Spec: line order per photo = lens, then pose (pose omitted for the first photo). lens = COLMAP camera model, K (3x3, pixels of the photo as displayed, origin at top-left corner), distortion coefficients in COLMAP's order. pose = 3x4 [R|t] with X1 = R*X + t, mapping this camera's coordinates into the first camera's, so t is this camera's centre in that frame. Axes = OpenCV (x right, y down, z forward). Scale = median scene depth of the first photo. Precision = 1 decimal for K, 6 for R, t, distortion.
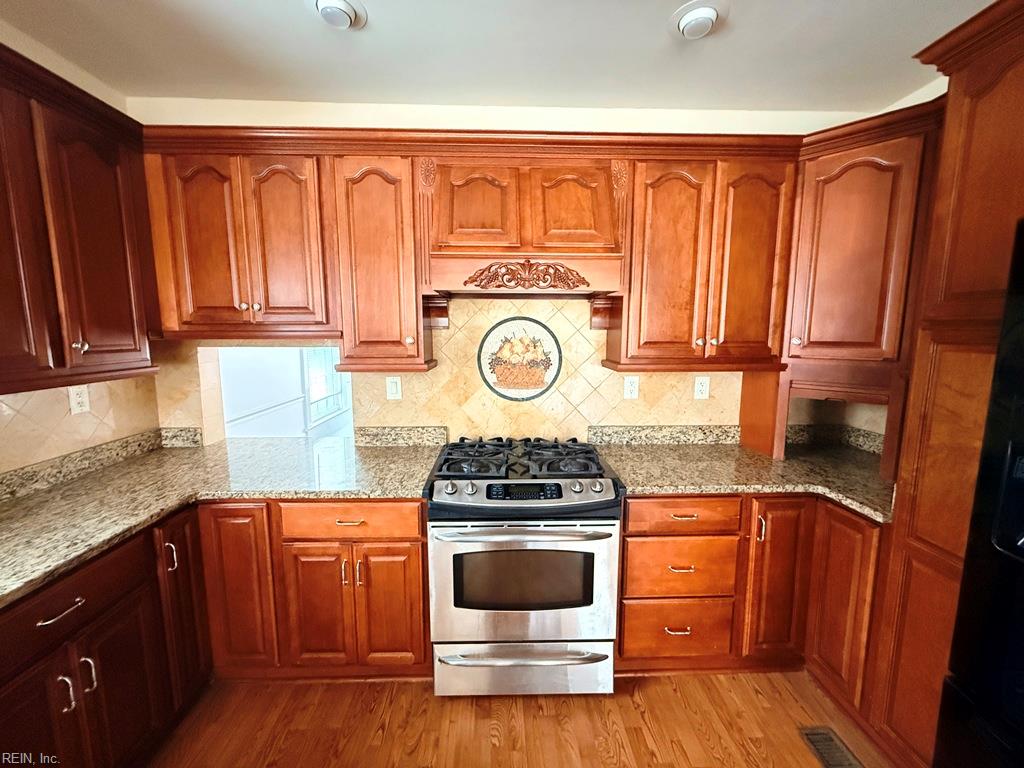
lens RADIAL K [[408.1, 0, 510.2], [0, 408.1, 382.9], [0, 0, 1]] dist [-0.000605, -0.000071]
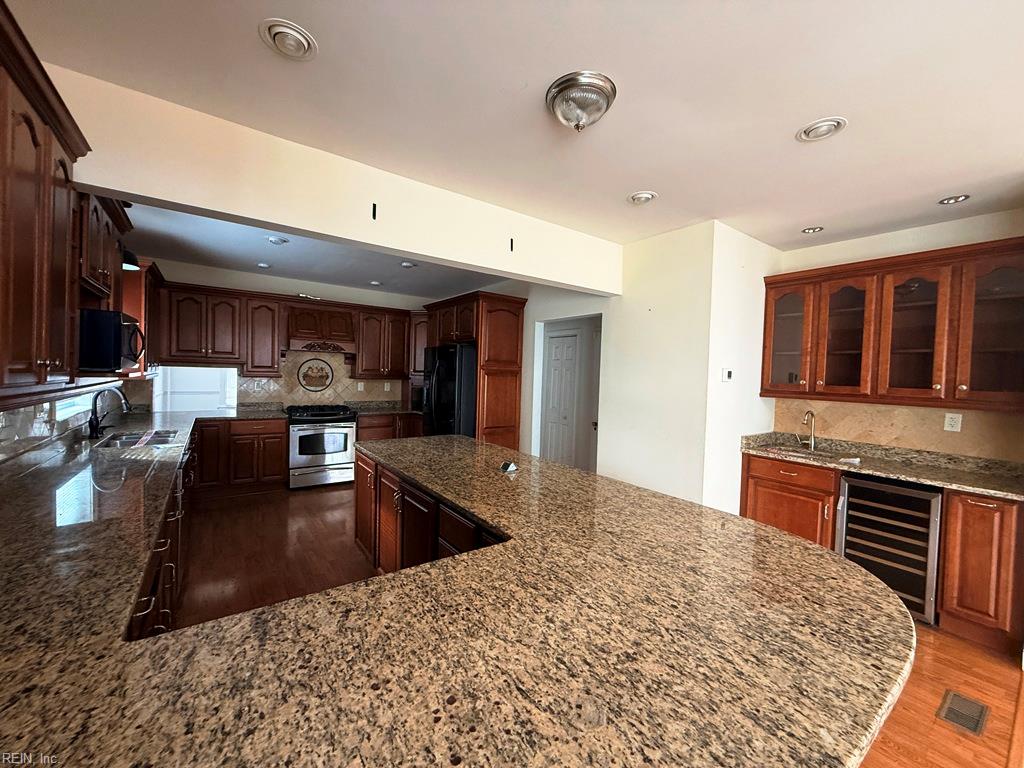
lens RADIAL K [[408.1, 0, 509.4], [0, 408.1, 383.9], [0, 0, 1]] dist [-0.000605, -0.000071]
pose [[0.827232, 0.008973, 0.561789, -0.513962], [0.042252, 0.996048, -0.078126, 0.311268], [-0.560270, 0.088365, 0.823583, -2.241202]]
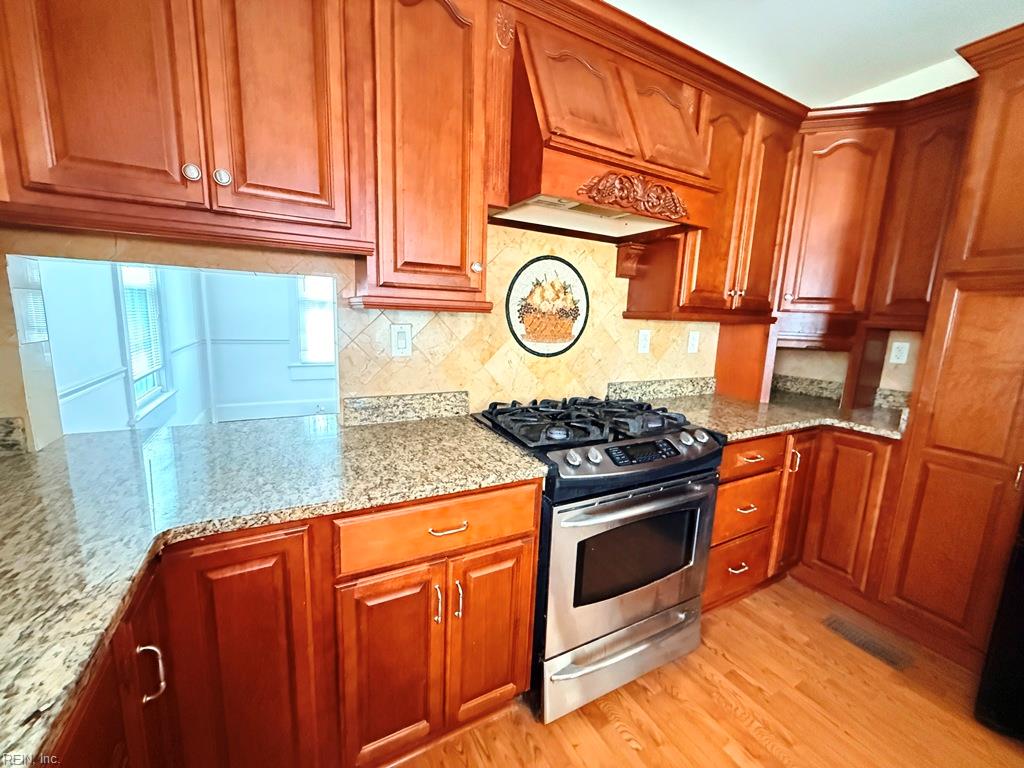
lens RADIAL K [[408.1, 0, 508.8], [0, 408.1, 383.0], [0, 0, 1]] dist [-0.000605, -0.000071]
pose [[0.893633, -0.042106, 0.446818, -0.551048], [0.019347, 0.998278, 0.055377, 0.063576], [-0.448381, -0.040842, 0.892909, 0.345138]]
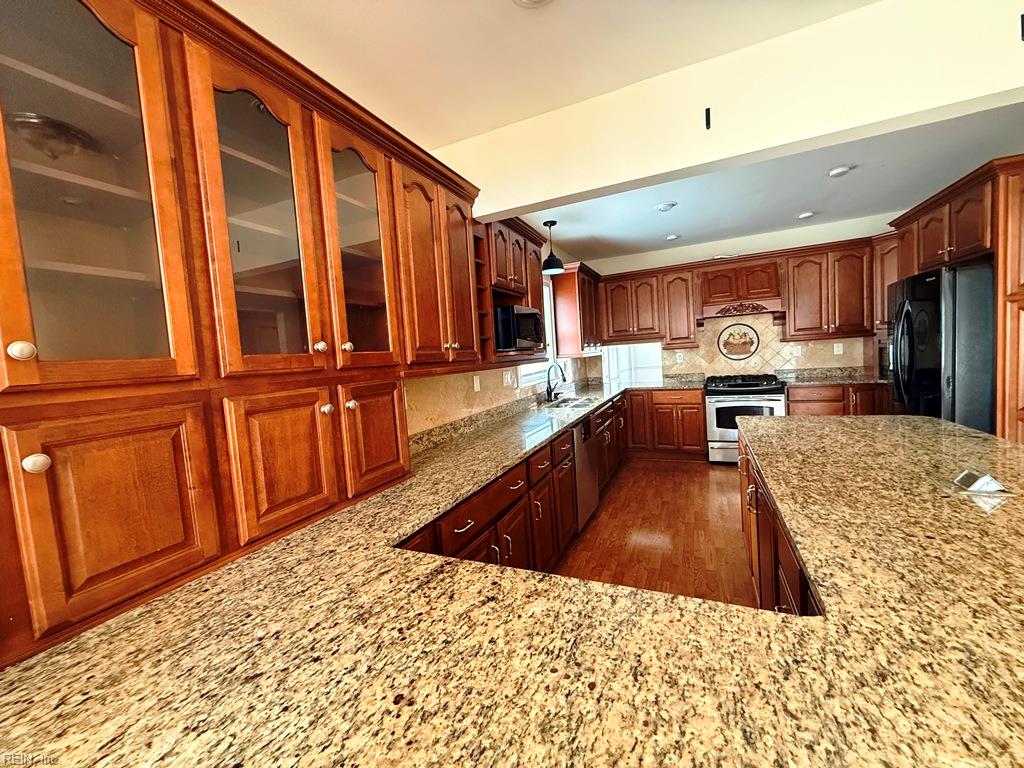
lens RADIAL K [[408.1, 0, 508.9], [0, 408.1, 383.5], [0, 0, 1]] dist [-0.000605, -0.000071]
pose [[0.894182, -0.033901, -0.446419, -0.142459], [0.014400, 0.998791, -0.047004, 0.336062], [0.447472, 0.035602, 0.893589, -2.063752]]
